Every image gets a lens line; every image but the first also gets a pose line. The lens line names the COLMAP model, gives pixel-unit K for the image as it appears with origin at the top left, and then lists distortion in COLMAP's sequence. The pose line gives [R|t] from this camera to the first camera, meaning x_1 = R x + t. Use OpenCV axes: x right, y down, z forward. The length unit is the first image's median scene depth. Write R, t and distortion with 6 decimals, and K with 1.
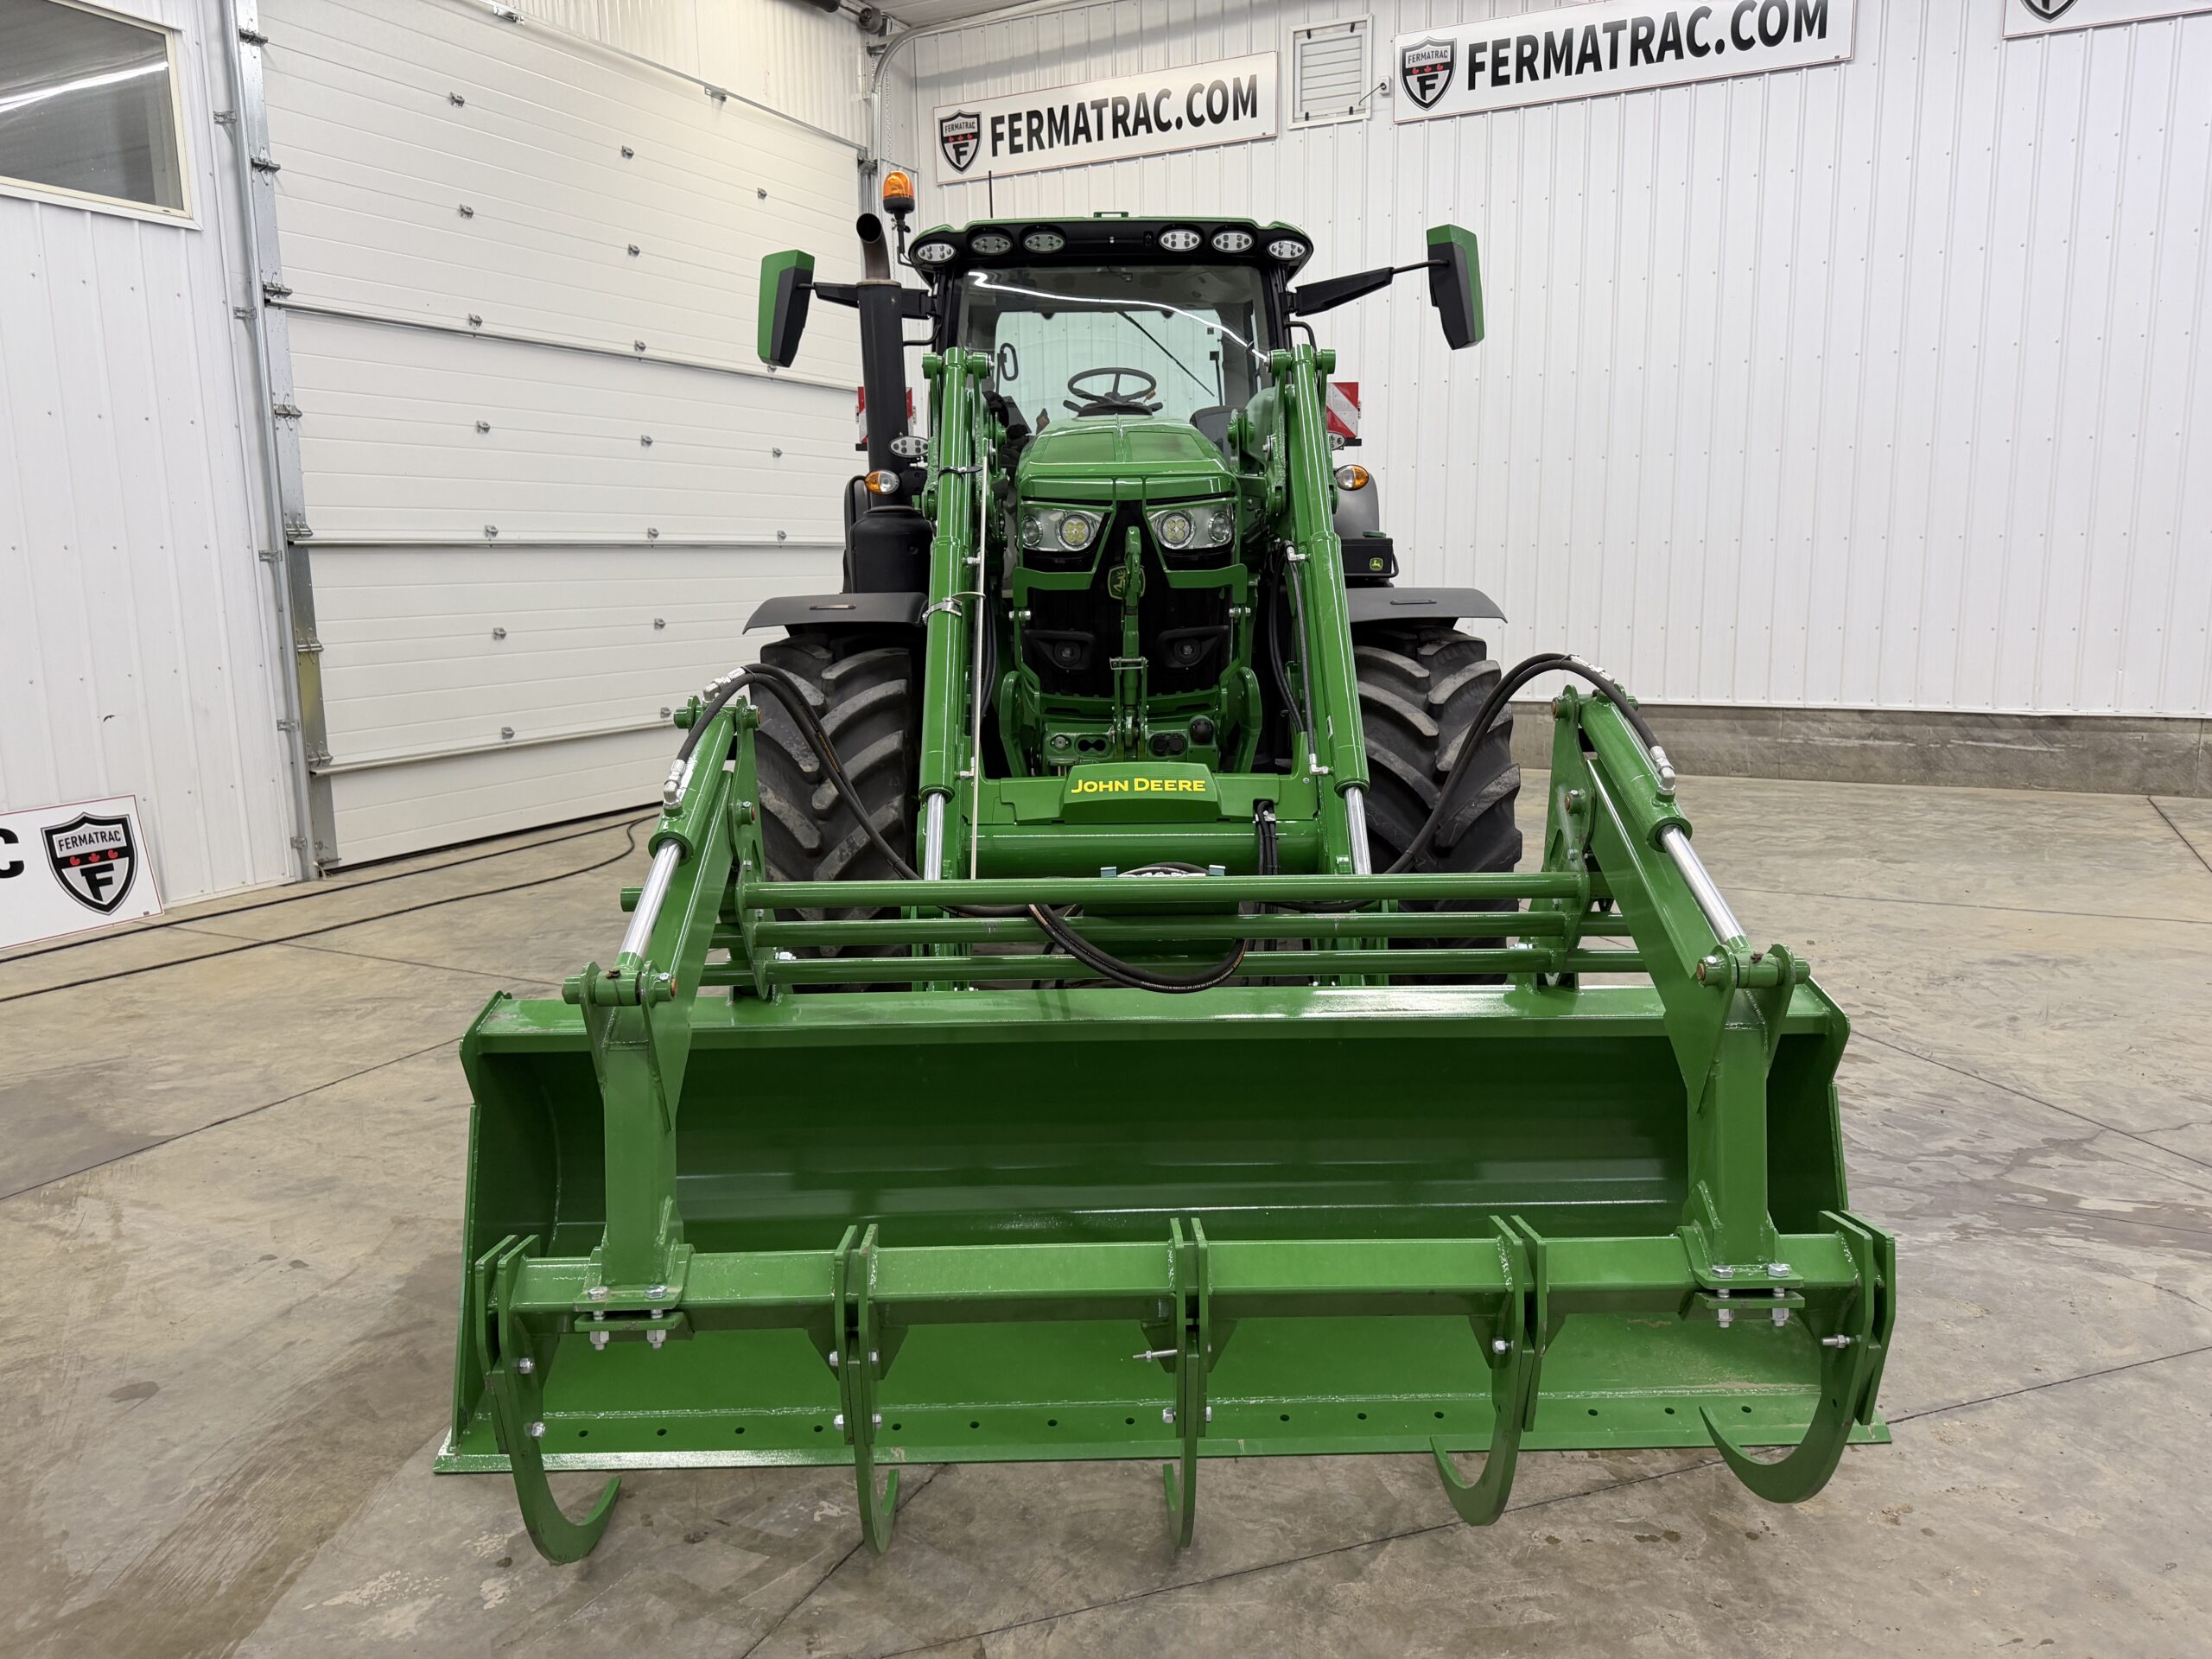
lens RADIAL K [[1534.1, 0, 1106.0], [0, 1534.1, 829.5], [0, 0, 1]] dist [-0.000527, 0.004337]
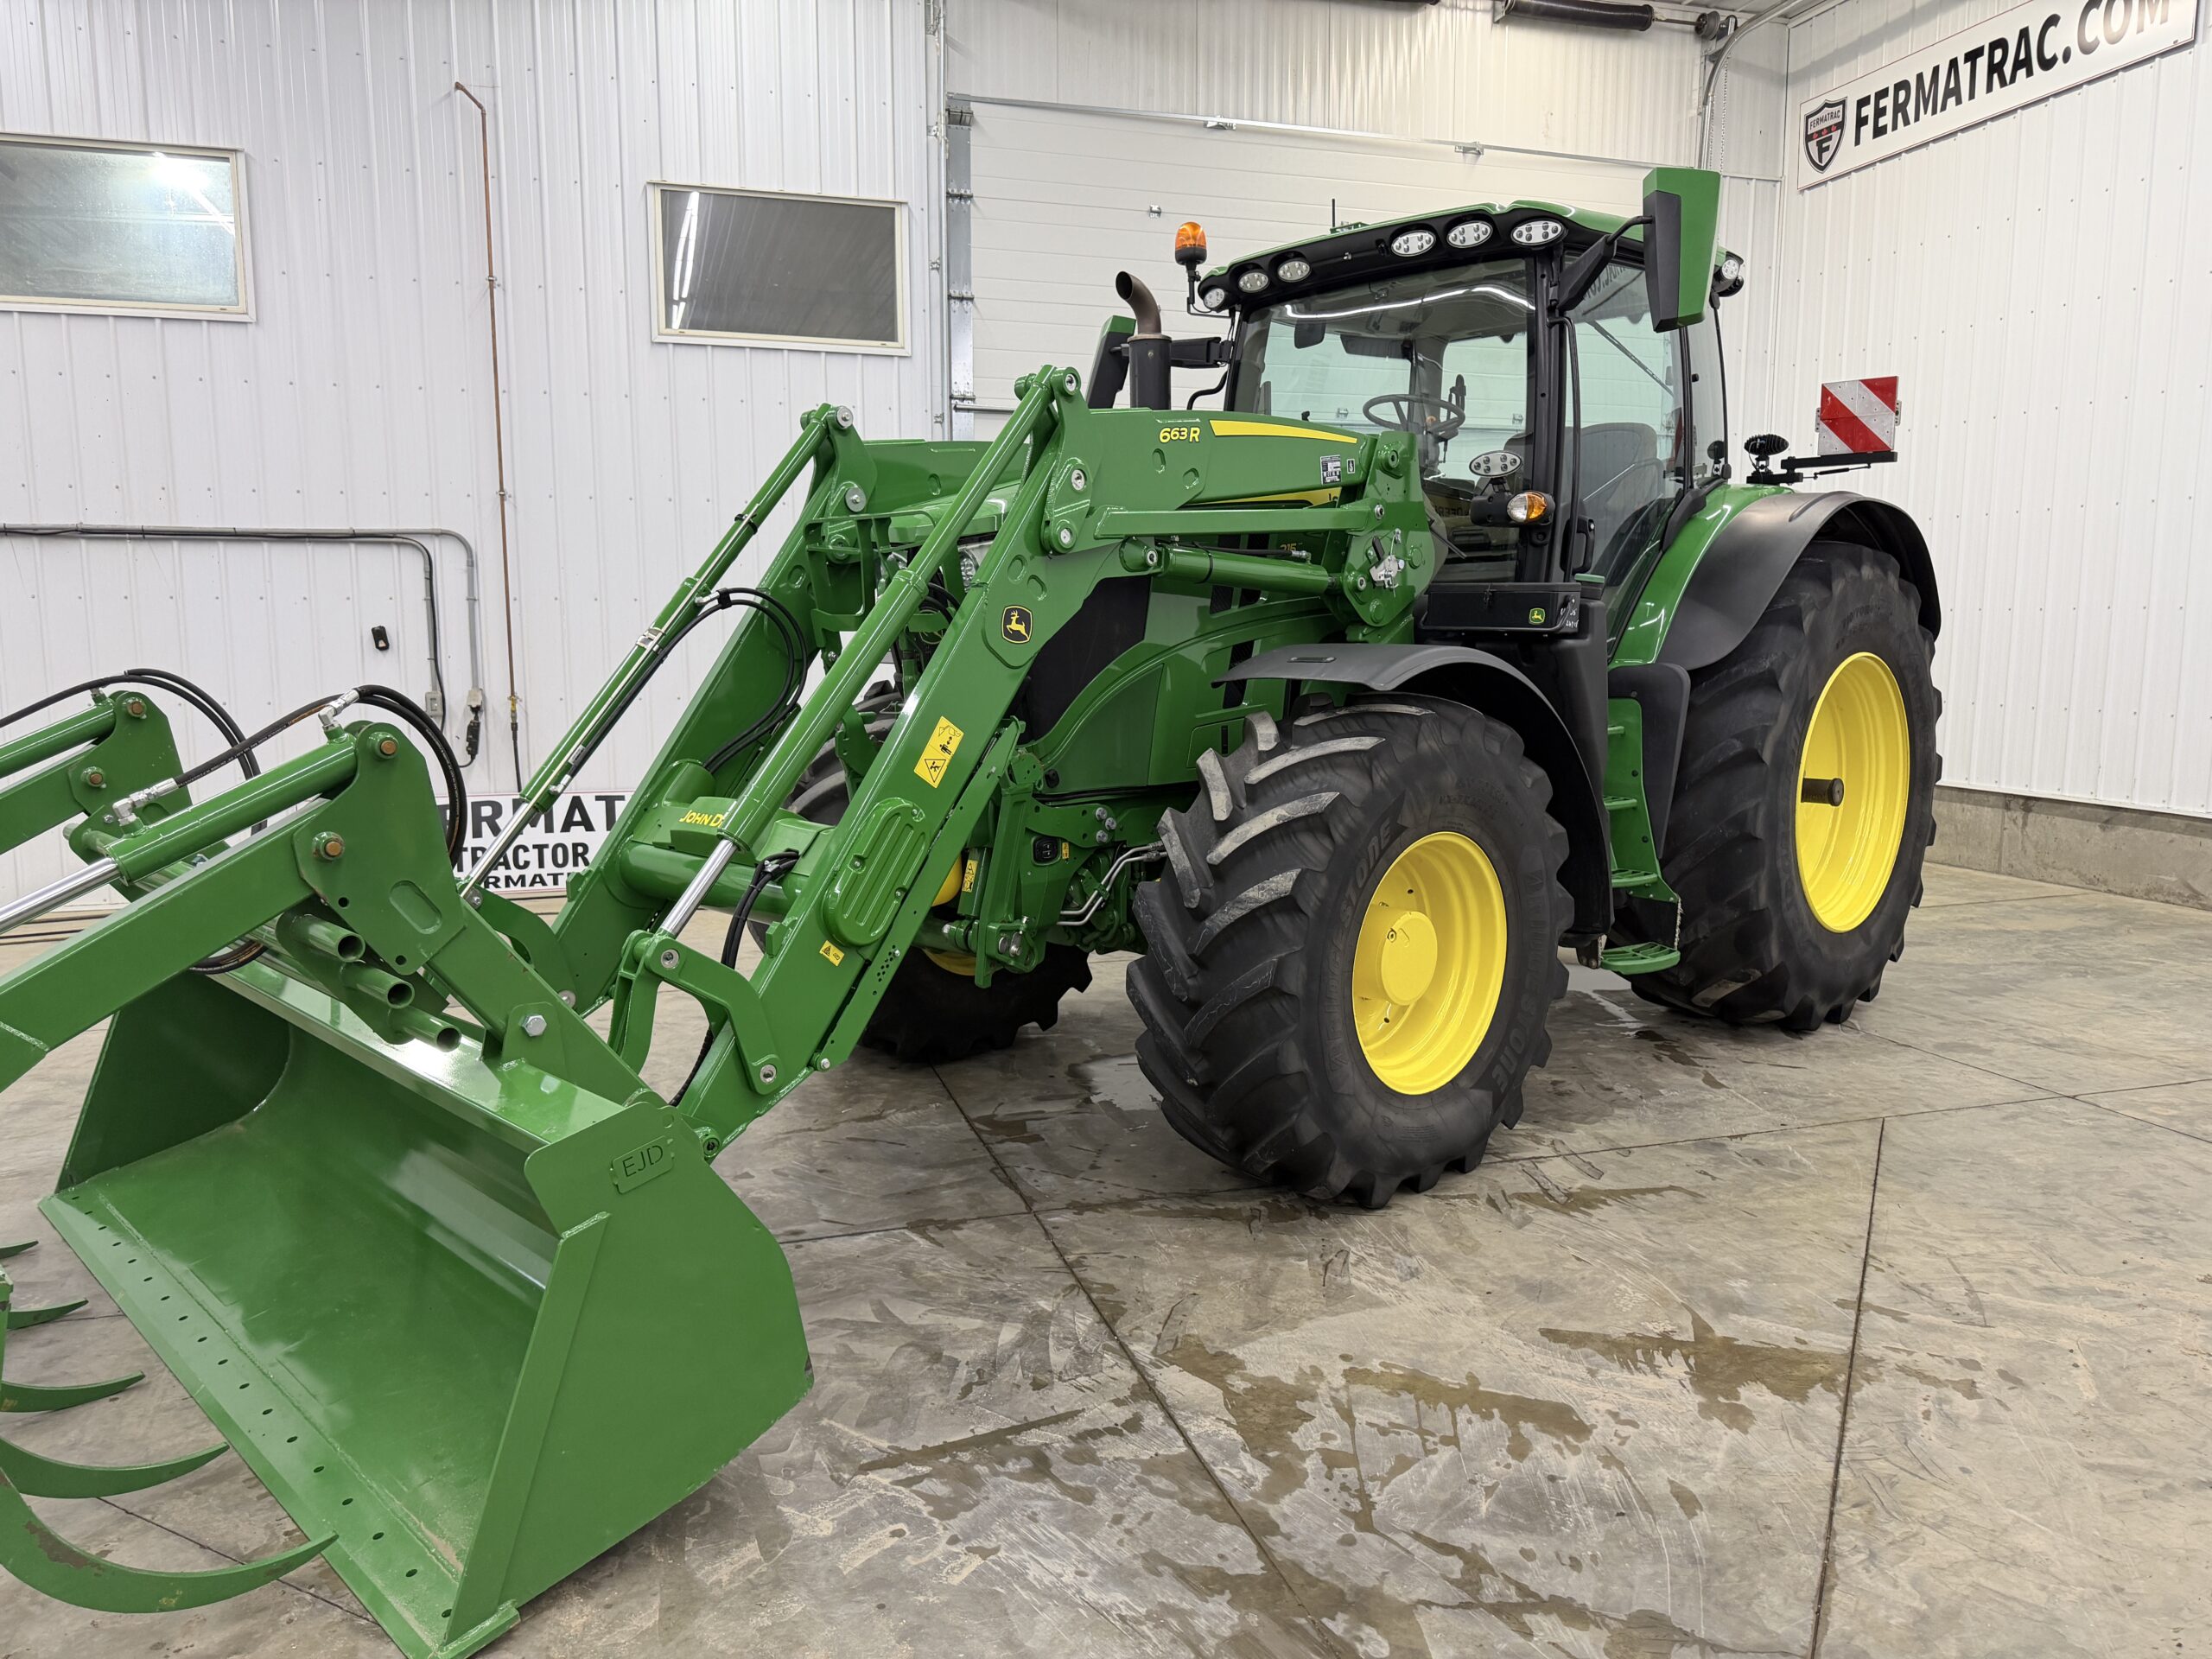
lens RADIAL K [[1567.2, 0, 1100.1], [0, 1567.2, 815.6], [0, 0, 1]] dist [0.038879, -0.051529]
pose [[0.690754, 0.094270, -0.716918, 0.297038], [-0.136015, 0.990706, -0.000780, -0.020765], [0.710182, 0.098051, 0.697157, 0.145628]]
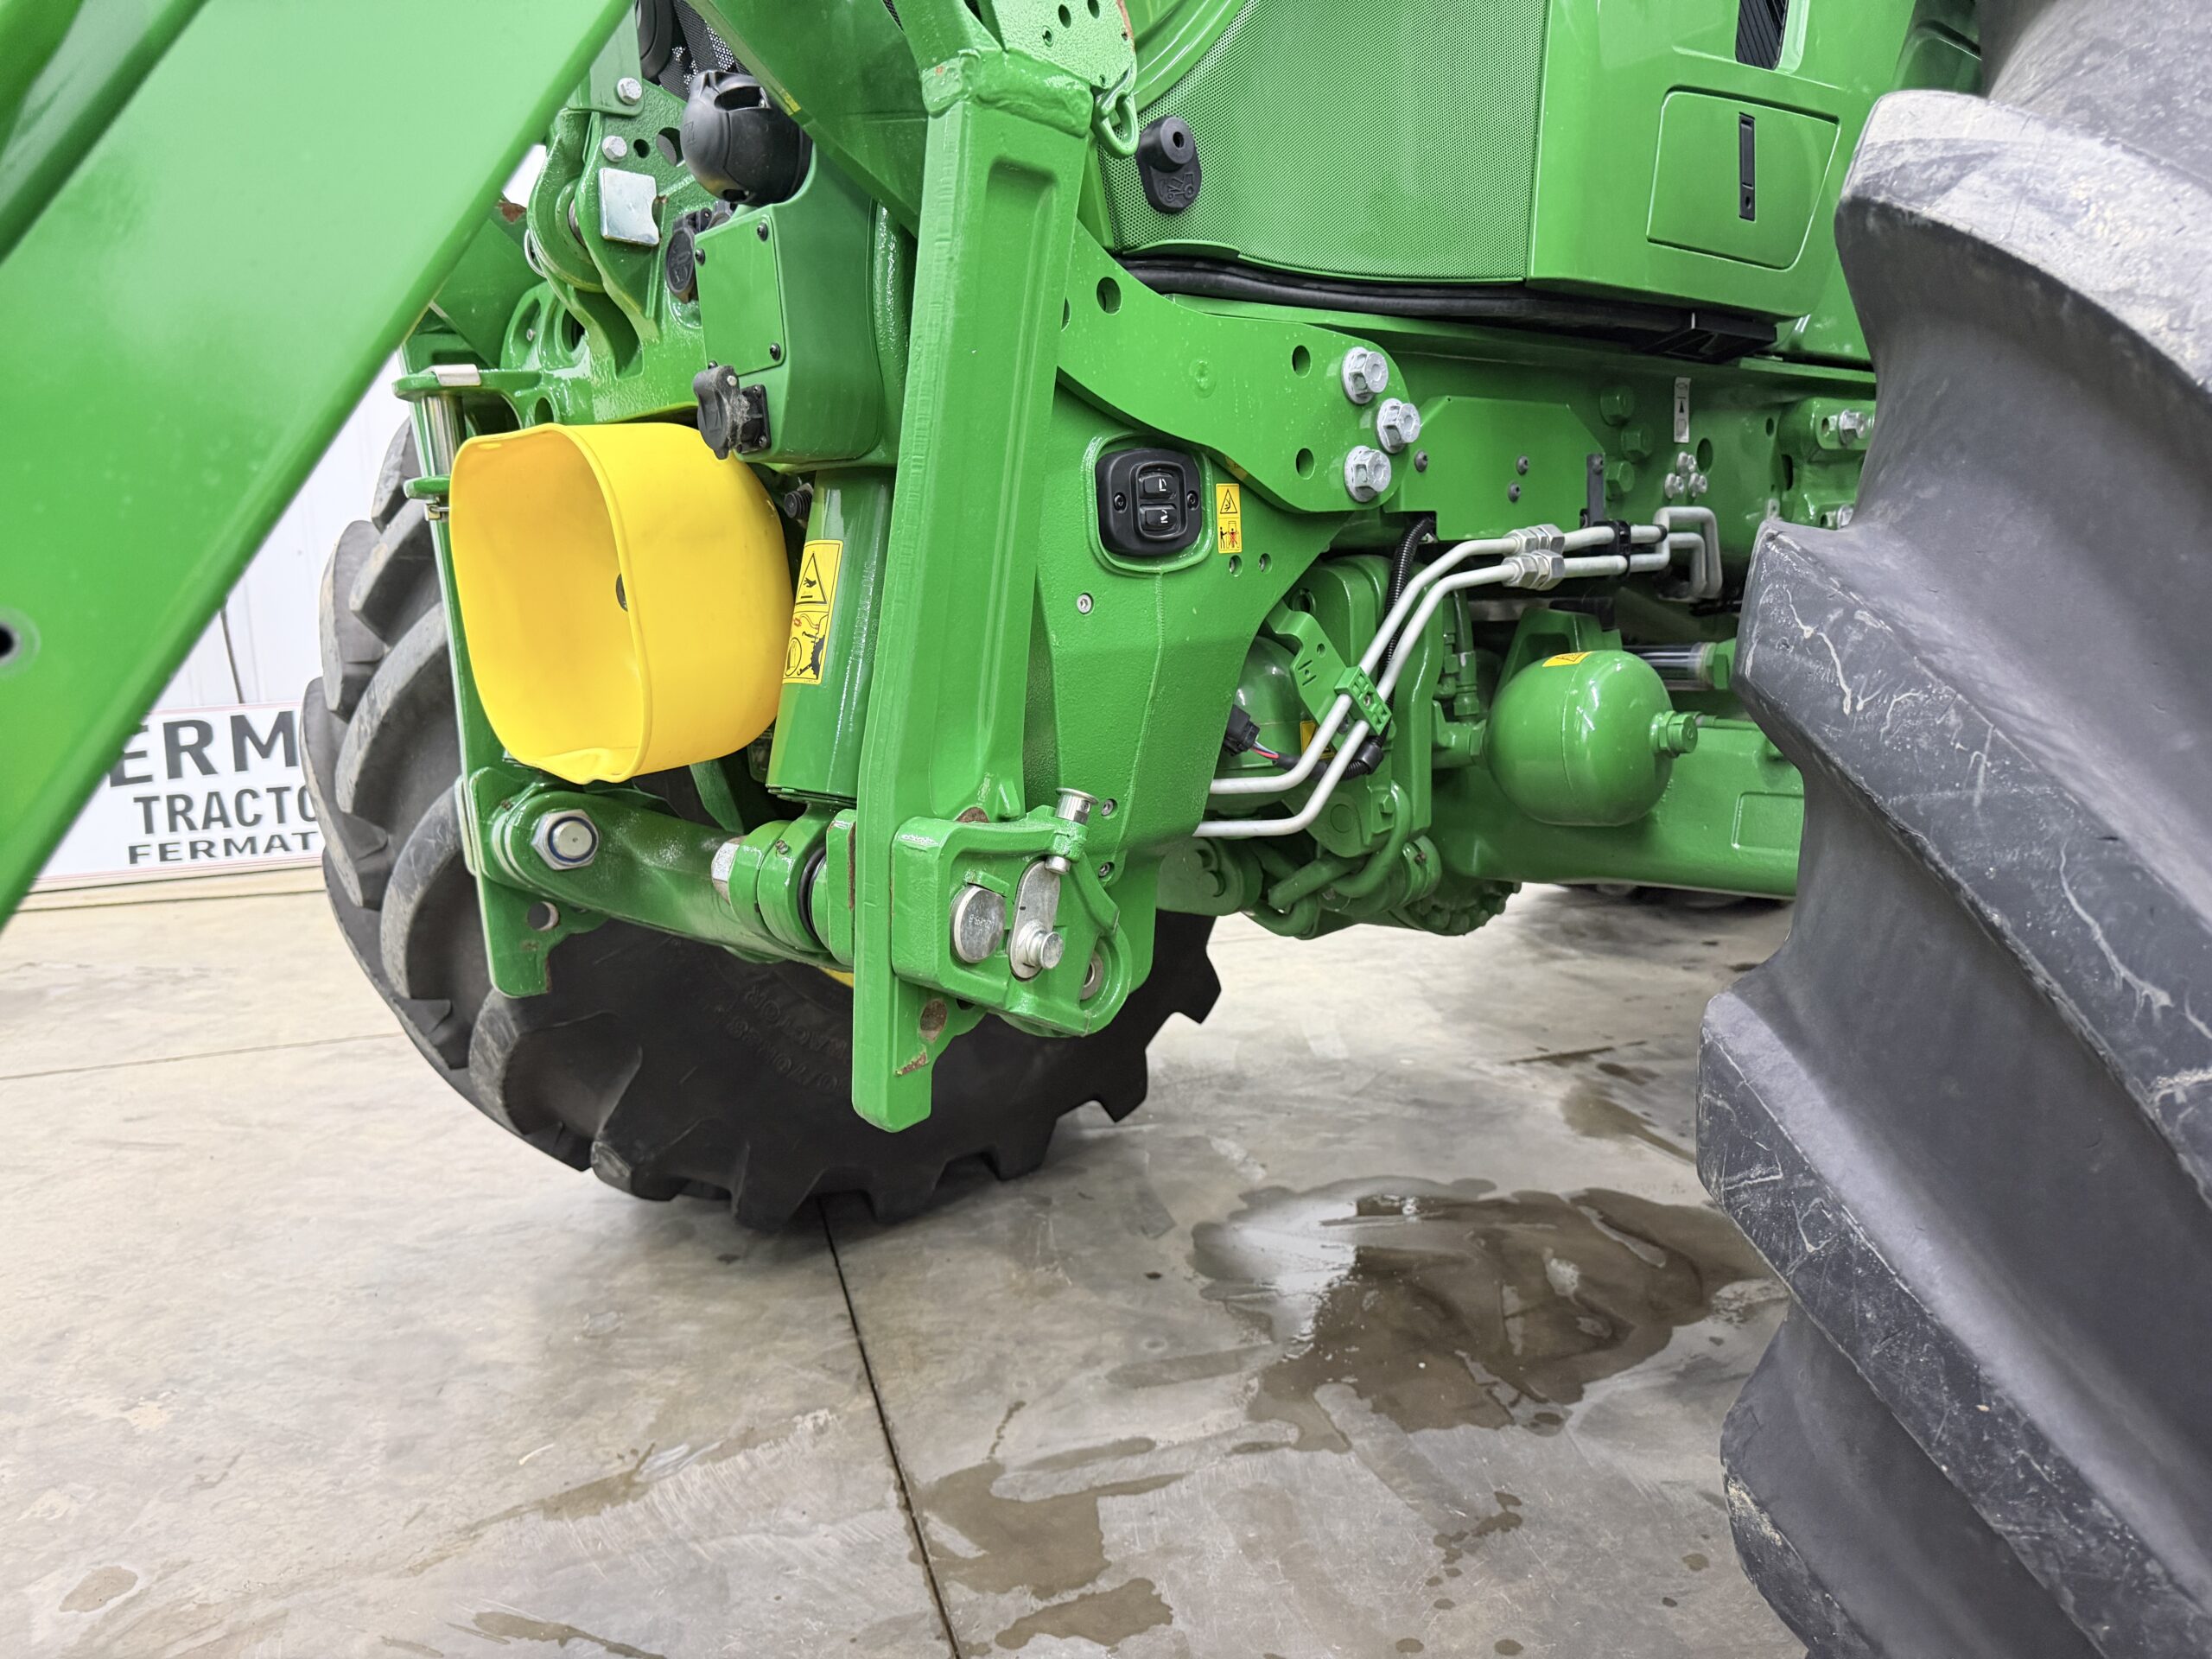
lens RADIAL K [[1567.2, 0, 1100.1], [0, 1567.2, 815.6], [0, 0, 1]] dist [0.038879, -0.051529]
pose [[0.682971, 0.080931, -0.725948, 0.091154], [-0.095756, 0.995186, 0.020859, 0.003341], [0.724141, 0.055268, 0.687433, 0.330171]]
